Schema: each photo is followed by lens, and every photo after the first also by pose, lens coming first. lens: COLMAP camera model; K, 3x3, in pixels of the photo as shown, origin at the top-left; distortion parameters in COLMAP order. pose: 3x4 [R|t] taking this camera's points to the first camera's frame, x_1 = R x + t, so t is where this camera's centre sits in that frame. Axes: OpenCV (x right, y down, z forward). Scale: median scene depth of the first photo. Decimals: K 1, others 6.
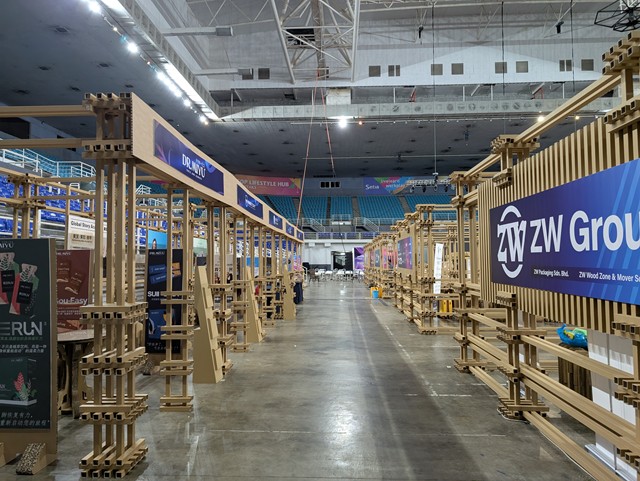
lens RADIAL K [[445.1, 0, 323.7], [0, 445.1, 240.6], [0, 0, 1]] dist [0.003011, -0.002736]
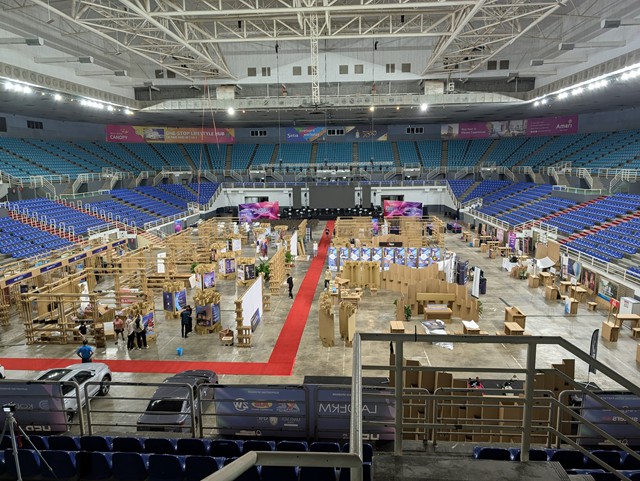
lens RADIAL K [[445.1, 0, 317.7], [0, 445.1, 242.8], [0, 0, 1]] dist [0.003011, -0.002736]
pose [[0.999865, -0.004614, -0.015792, 0.333167], [0.007919, 0.976333, 0.216128, -0.165363], [0.014421, -0.216224, 0.976237, -0.427351]]
